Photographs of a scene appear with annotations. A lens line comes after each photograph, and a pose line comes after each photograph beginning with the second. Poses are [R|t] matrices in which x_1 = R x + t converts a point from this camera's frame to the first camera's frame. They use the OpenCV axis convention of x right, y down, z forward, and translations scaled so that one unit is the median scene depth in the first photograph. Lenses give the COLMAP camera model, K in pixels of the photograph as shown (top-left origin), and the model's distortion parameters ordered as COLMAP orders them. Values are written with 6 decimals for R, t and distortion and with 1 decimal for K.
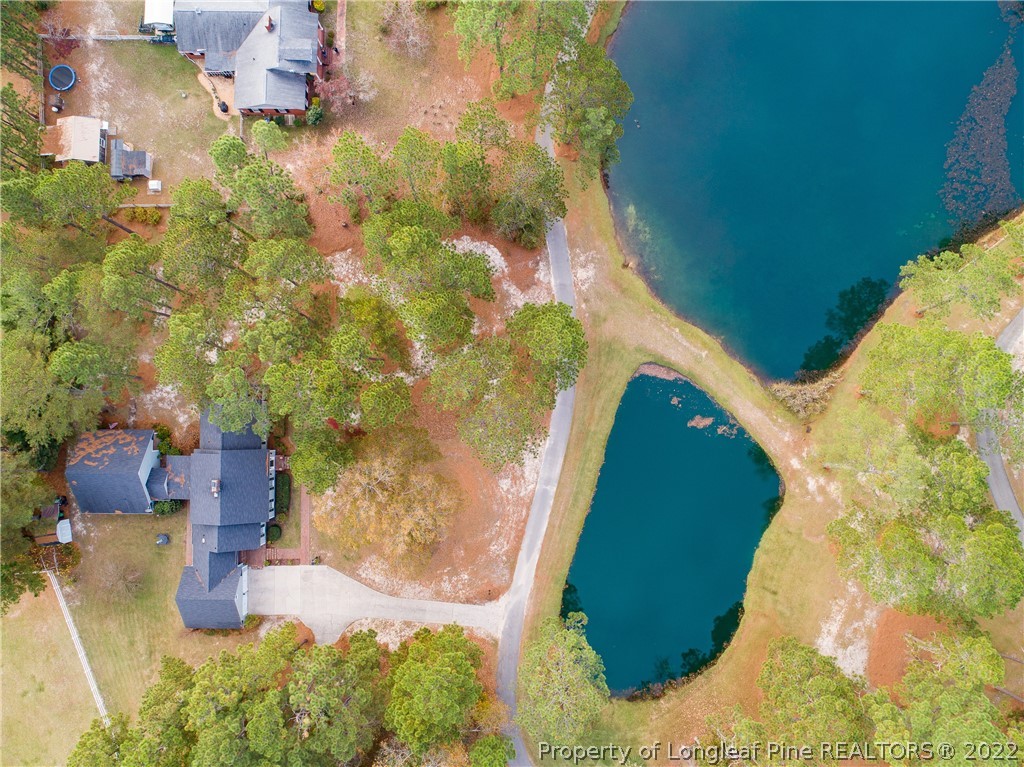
lens RADIAL K [[791.9, 0, 508.3], [0, 791.9, 385.1], [0, 0, 1]] dist [-0.025443, 0.012580]
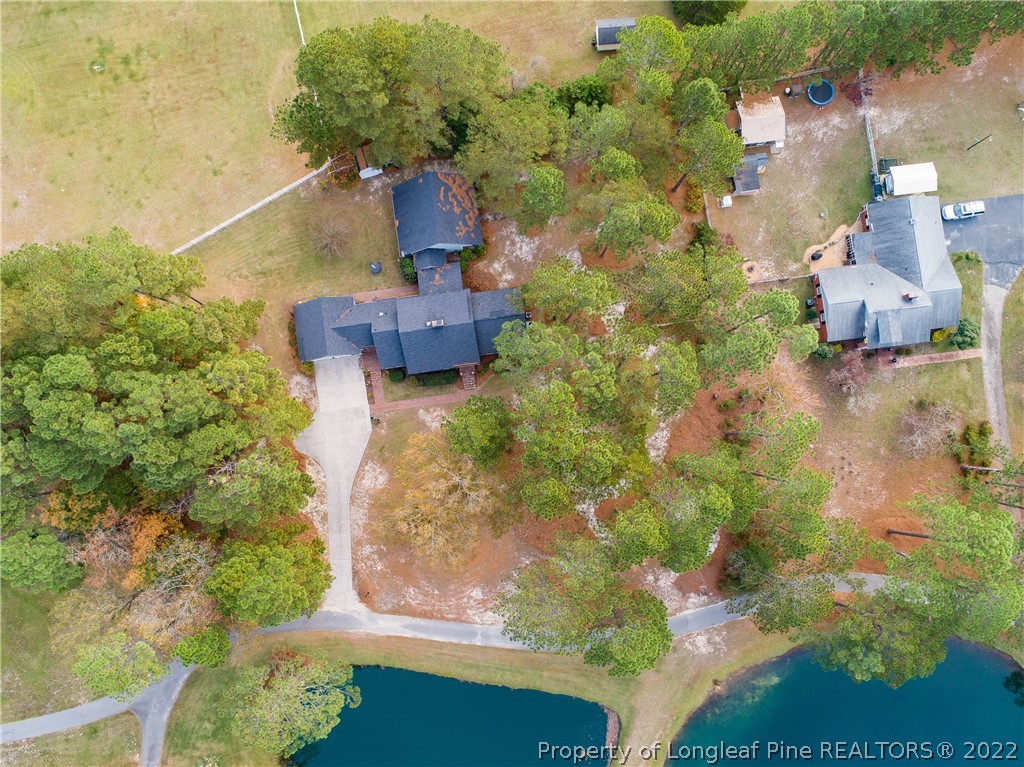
lens RADIAL K [[791.9, 0, 508.3], [0, 791.9, 385.1], [0, 0, 1]] dist [-0.025443, 0.012580]
pose [[0.141053, 0.988695, -0.050847, -0.211357], [-0.988752, 0.143270, 0.042941, 0.007018], [0.049740, 0.044219, 0.997783, 0.009795]]
